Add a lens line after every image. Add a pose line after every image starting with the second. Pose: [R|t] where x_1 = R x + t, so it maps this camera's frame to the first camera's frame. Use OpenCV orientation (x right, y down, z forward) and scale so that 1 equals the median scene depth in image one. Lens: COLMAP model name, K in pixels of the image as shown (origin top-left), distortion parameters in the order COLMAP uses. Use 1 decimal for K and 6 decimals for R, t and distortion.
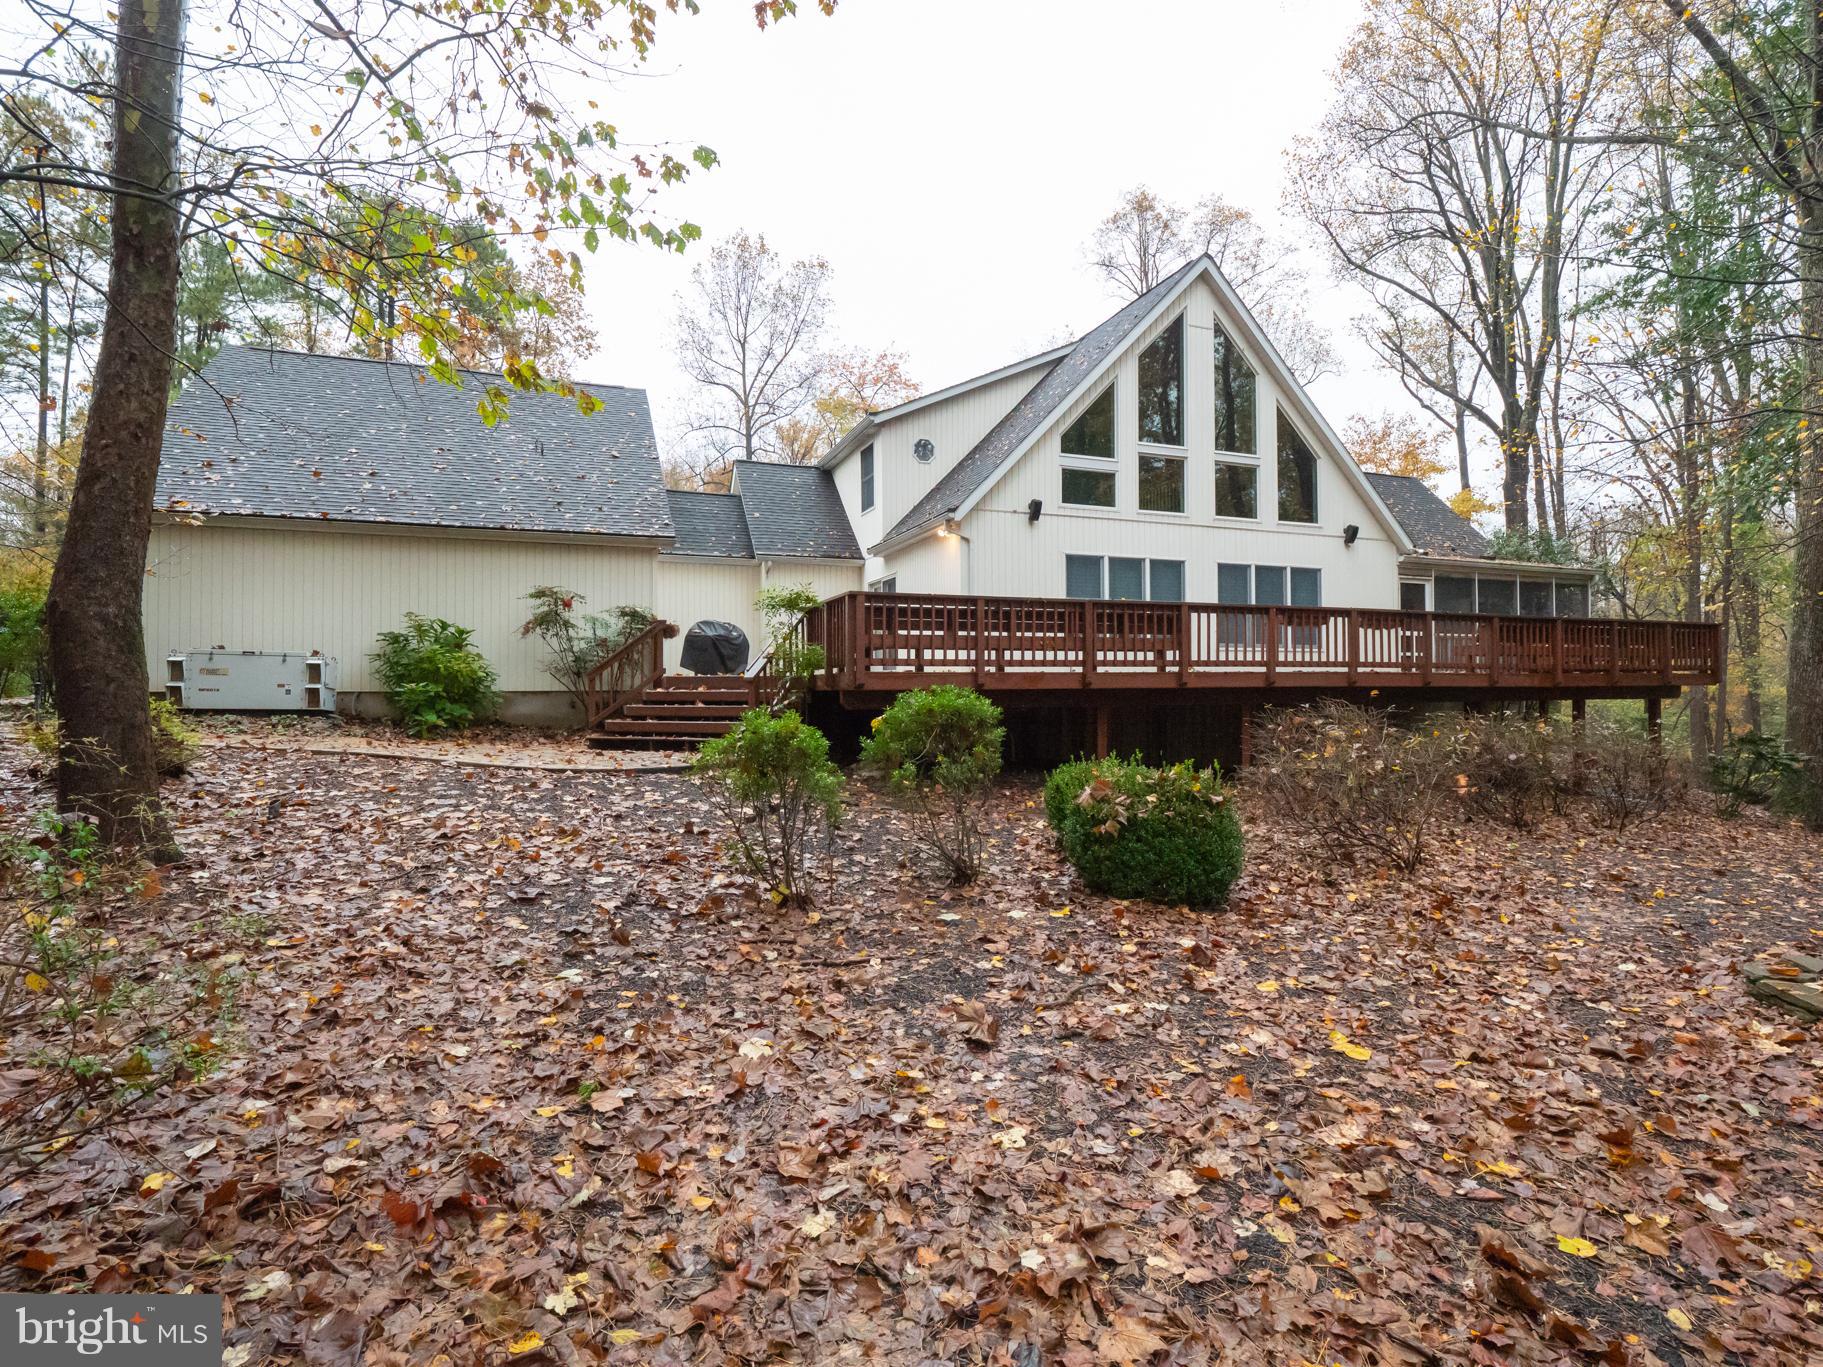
lens RADIAL K [[839.1, 0, 911.5], [0, 839.1, 683.5], [0, 0, 1]] dist [0.001306, -0.000001]
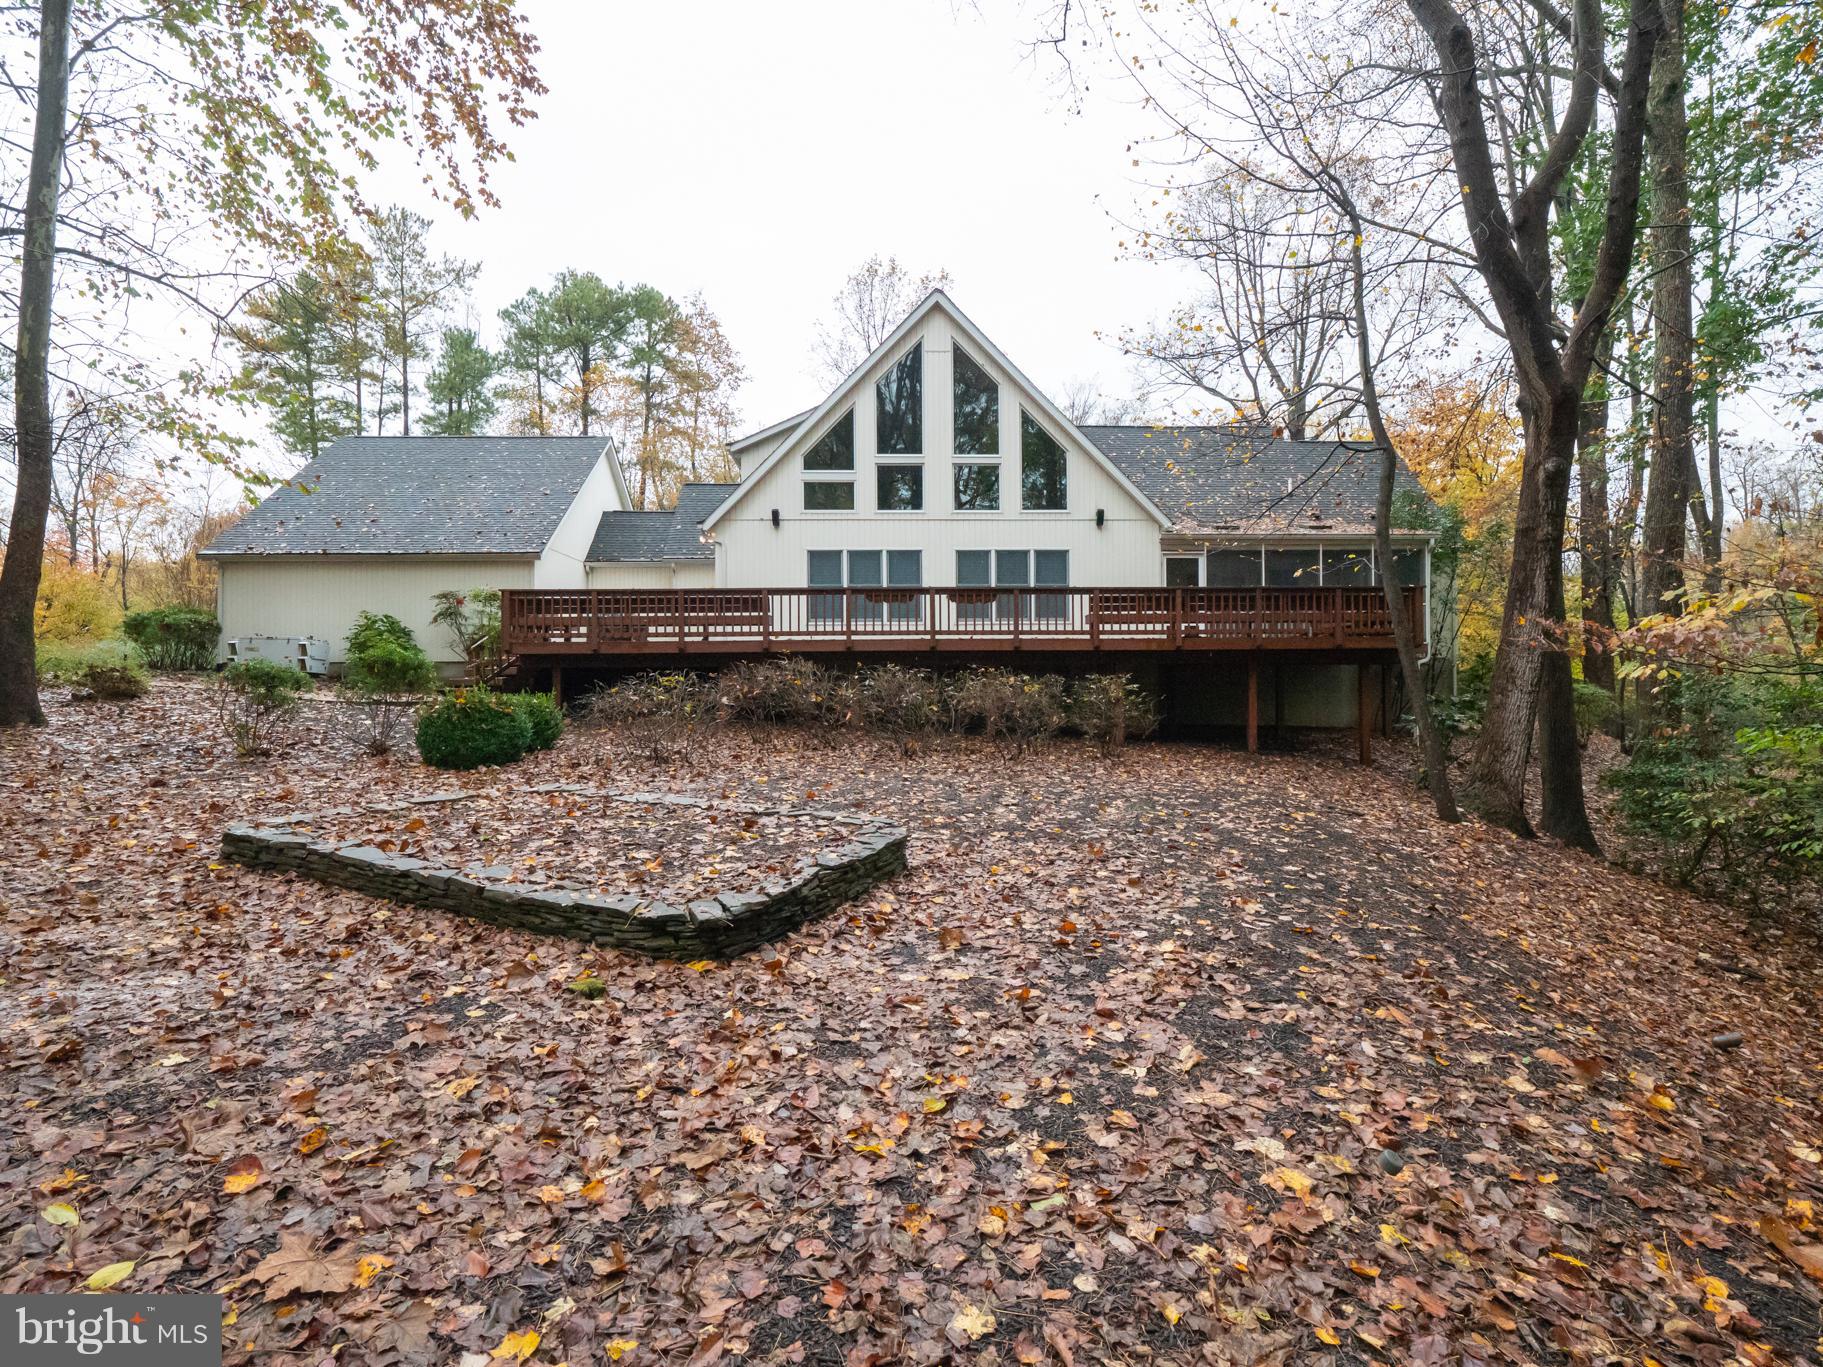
lens RADIAL K [[839.1, 0, 911.5], [0, 839.1, 683.5], [0, 0, 1]] dist [0.001306, -0.000001]
pose [[0.952981, -0.000559, -0.303028, 0.688988], [0.004415, 0.999918, 0.012040, 0.029123], [0.302996, -0.012812, 0.952906, -0.145103]]
